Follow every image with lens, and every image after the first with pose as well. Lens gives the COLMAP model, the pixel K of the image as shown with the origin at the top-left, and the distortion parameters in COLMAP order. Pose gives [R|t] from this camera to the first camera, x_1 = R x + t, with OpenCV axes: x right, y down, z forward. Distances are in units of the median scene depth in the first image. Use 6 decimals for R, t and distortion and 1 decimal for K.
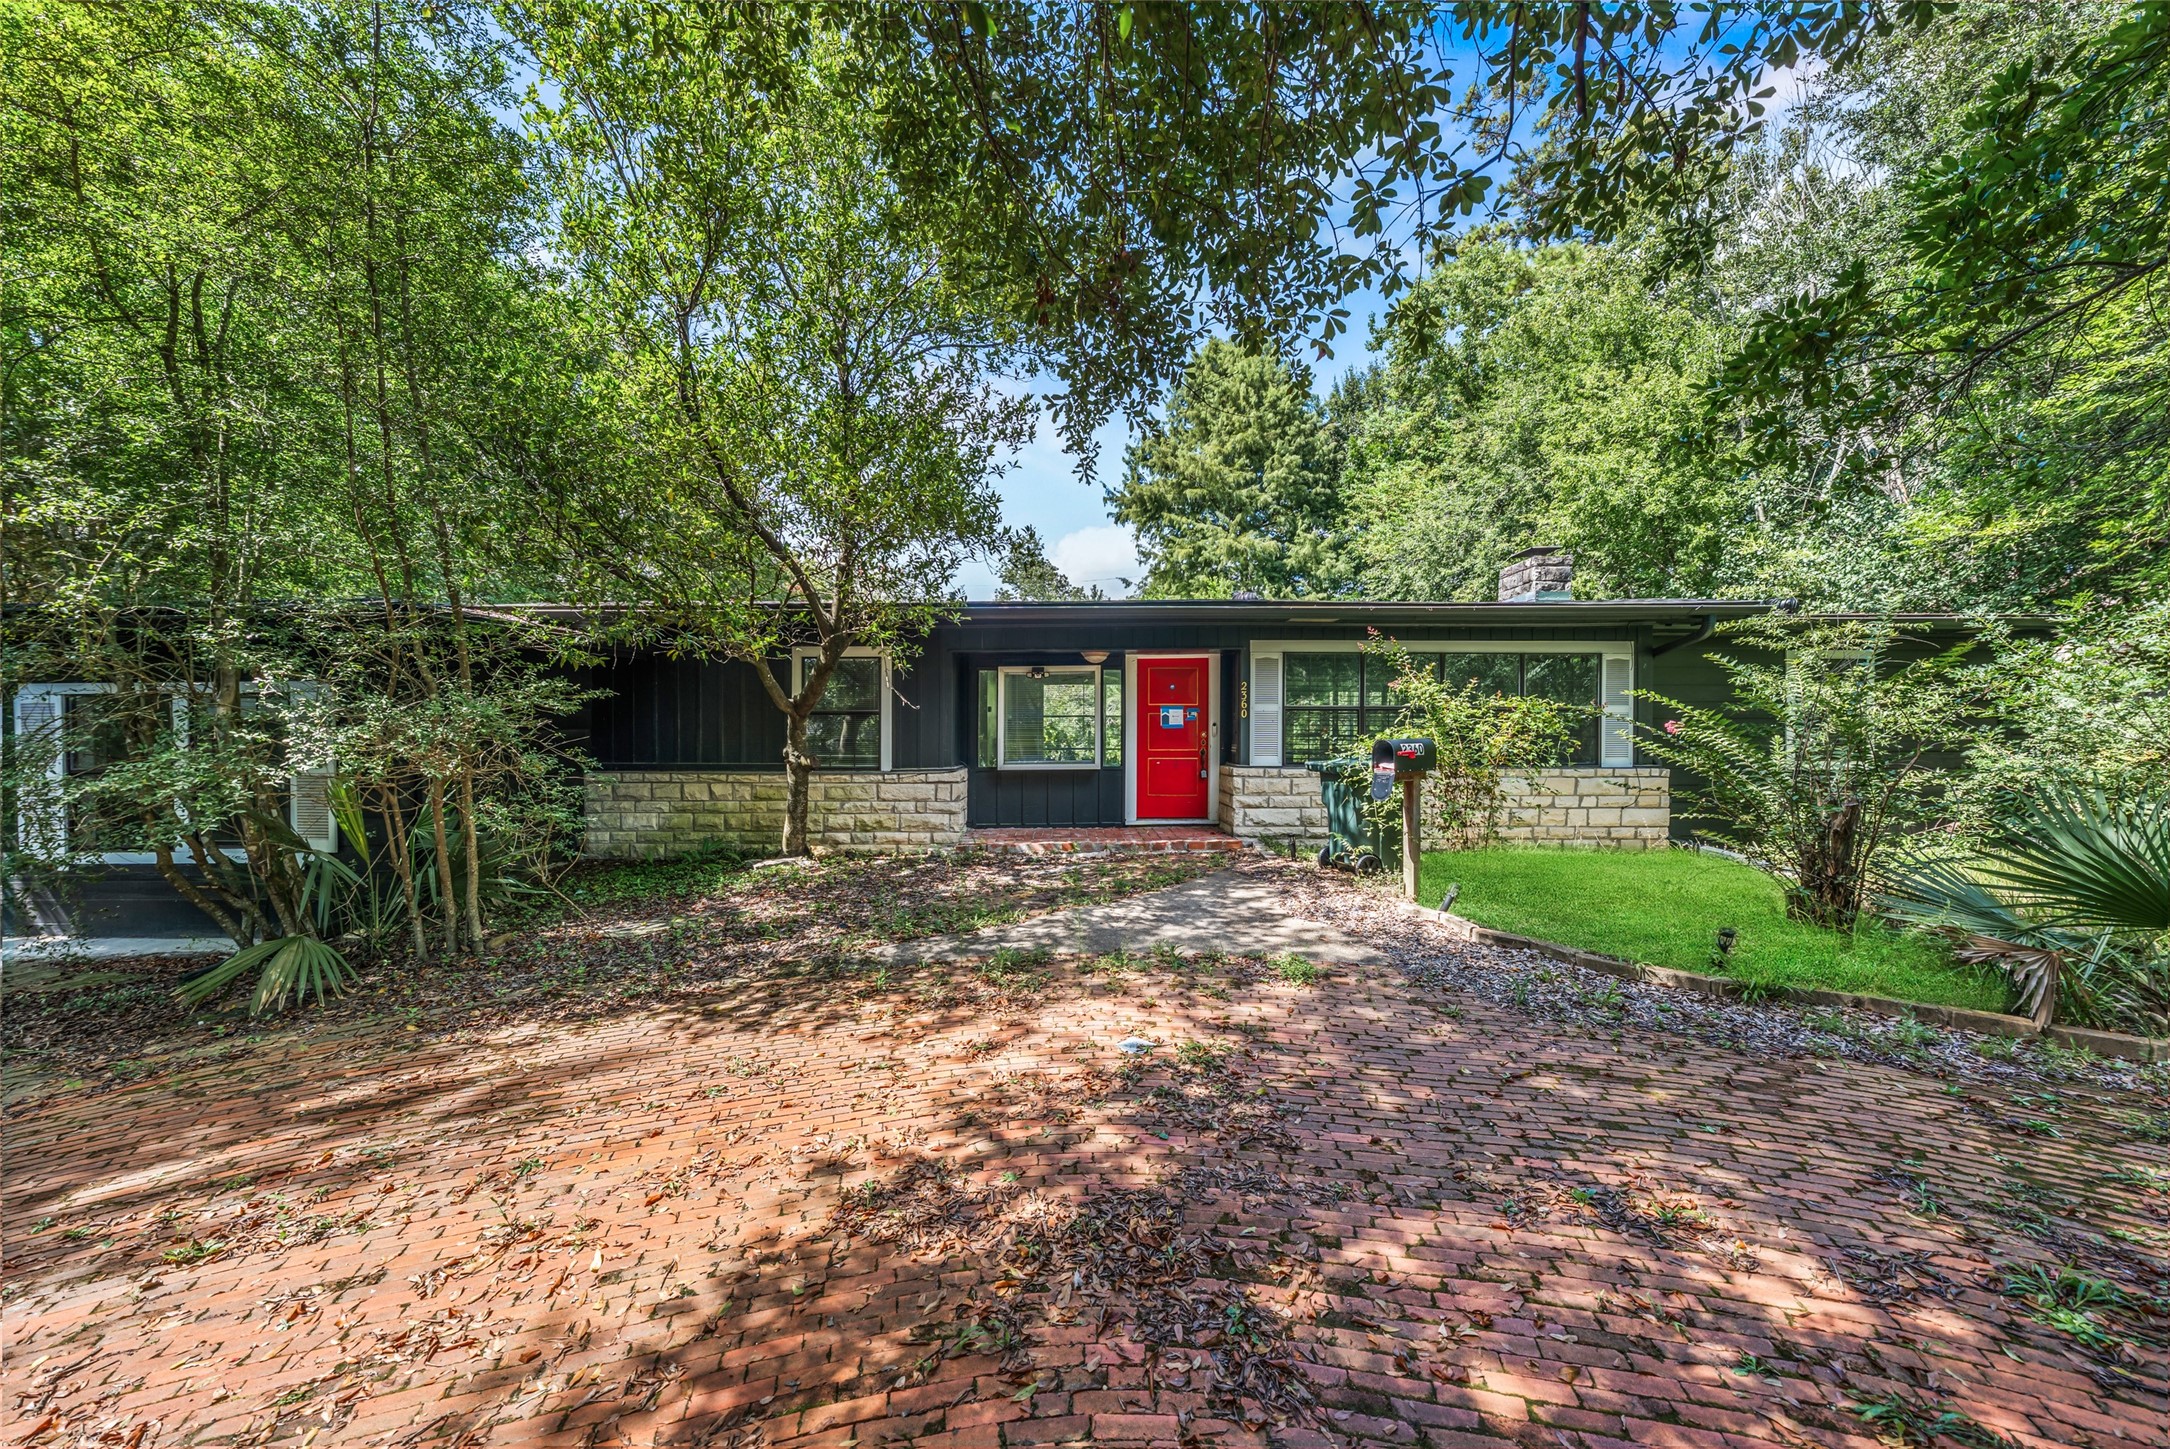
lens RADIAL K [[745.7, 0, 1076.8], [0, 745.7, 719.3], [0, 0, 1]] dist [-0.003161, -0.000153]
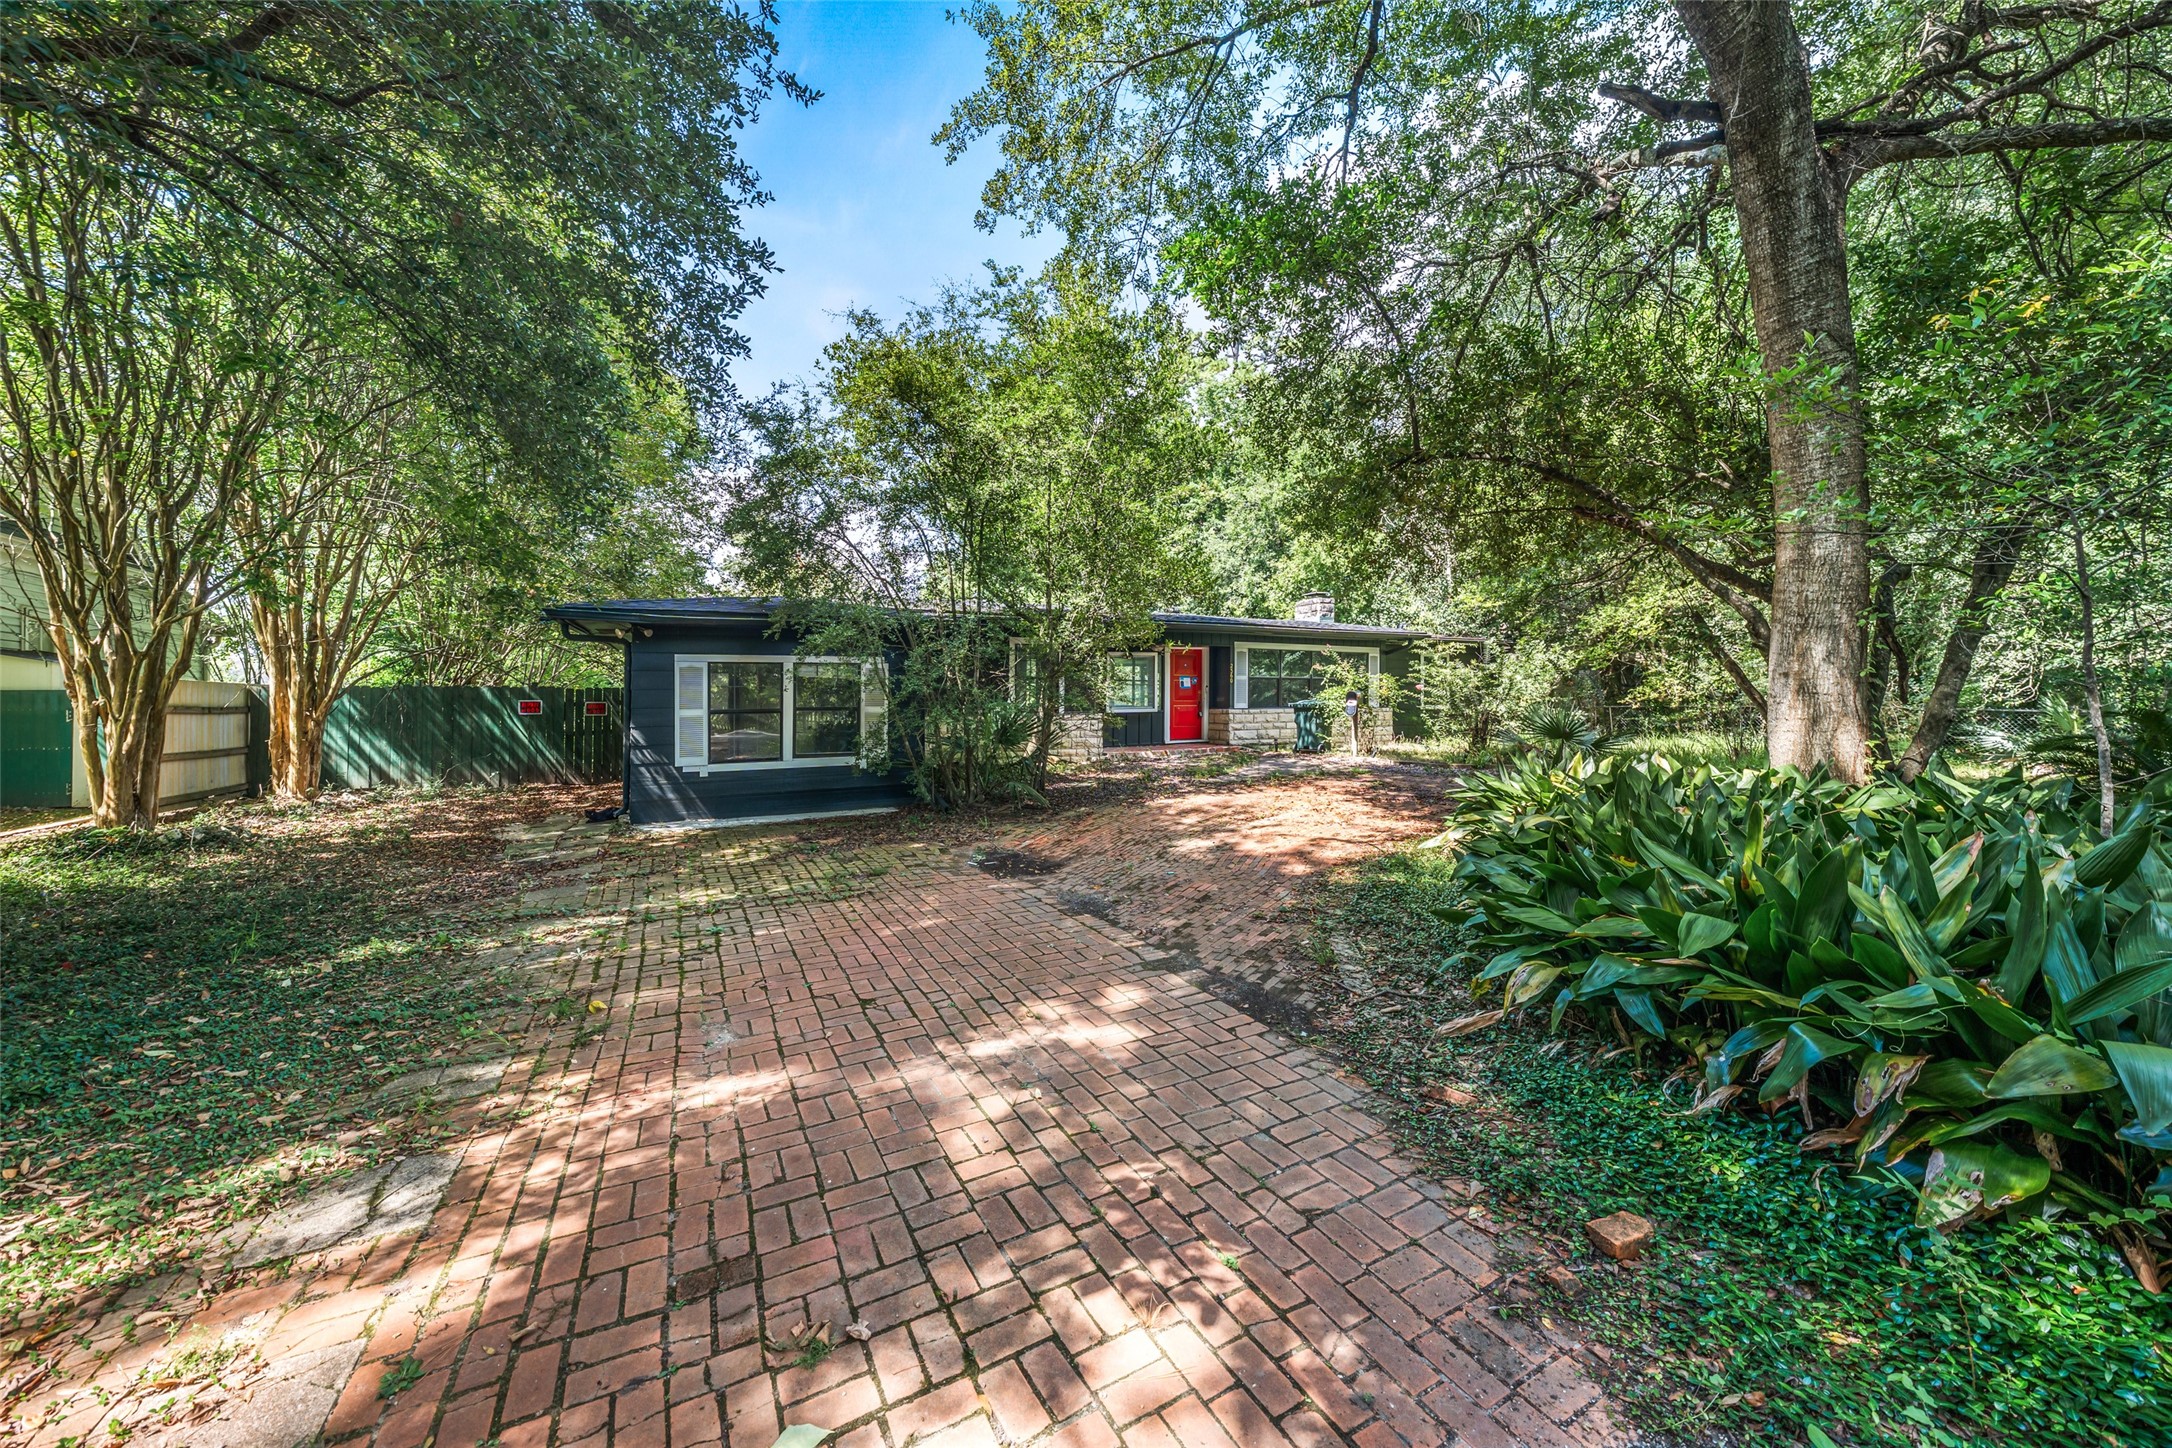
lens RADIAL K [[747.2, 0, 1066.4], [0, 747.2, 704.3], [0, 0, 1]] dist [0.000910, 0.000010]
pose [[0.896546, -0.008408, 0.442871, -0.982917], [0.003471, 0.999922, 0.011958, 0.028594], [-0.442937, -0.009184, 0.896506, -0.503735]]
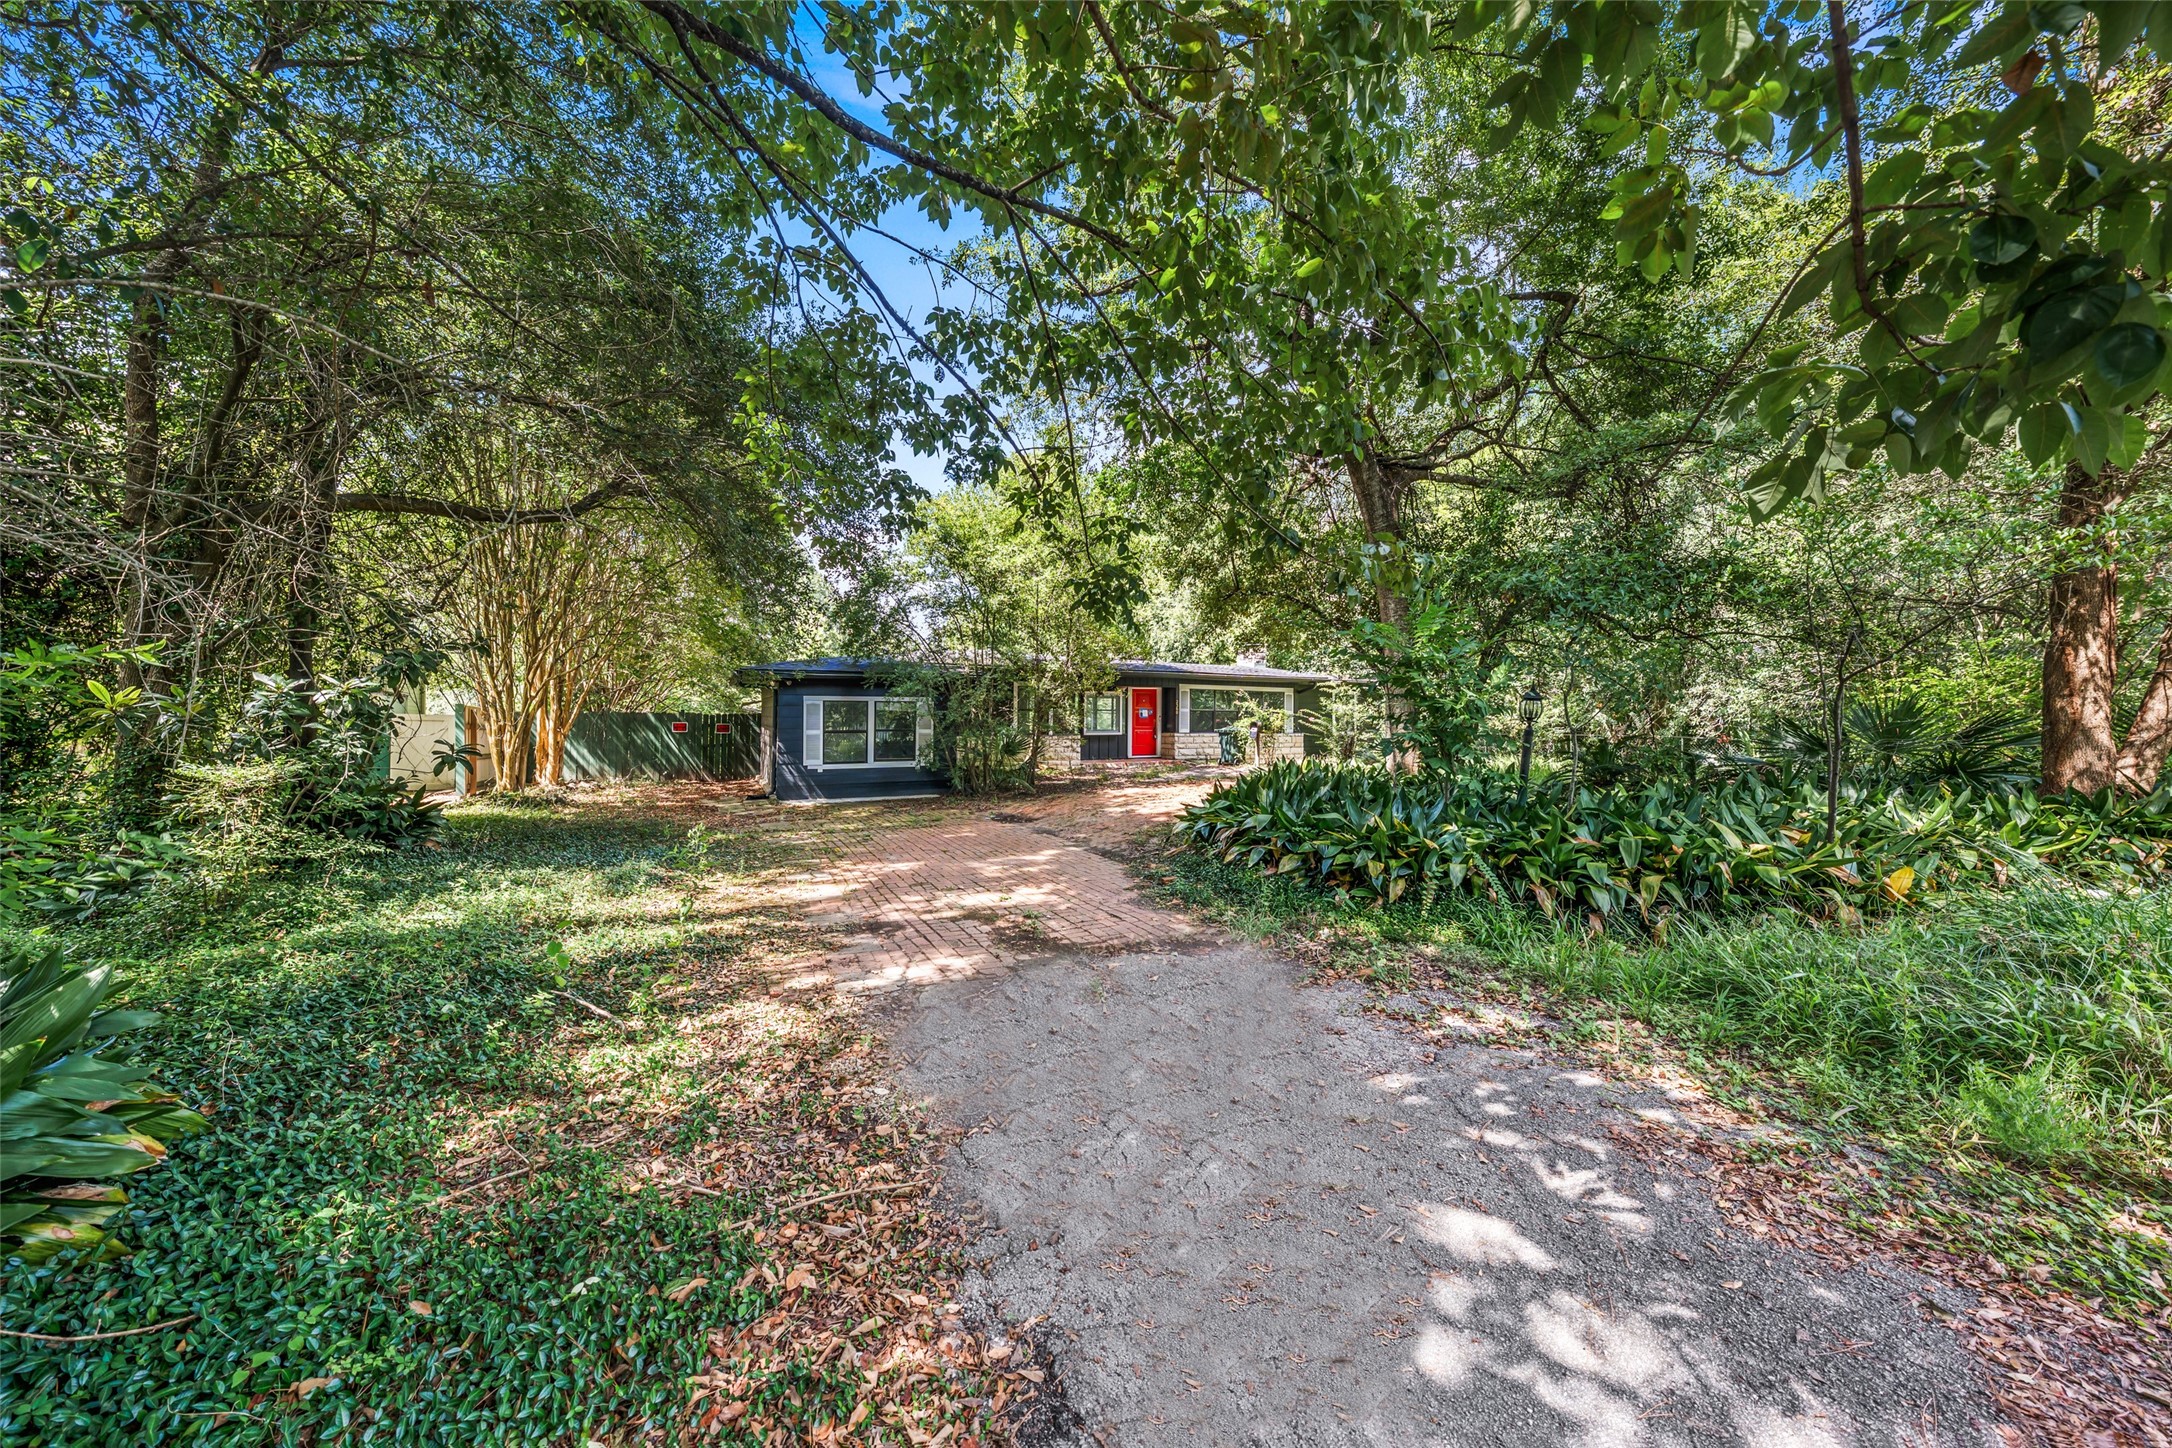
lens RADIAL K [[739.9, 0, 1089.2], [0, 739.9, 727.7], [0, 0, 1]] dist [-0.000557, 0.000001]
pose [[0.890041, -0.000016, 0.455881, -1.210335], [-0.006783, 0.999889, 0.013277, 0.013911], [-0.455831, -0.014910, 0.889941, -1.136426]]
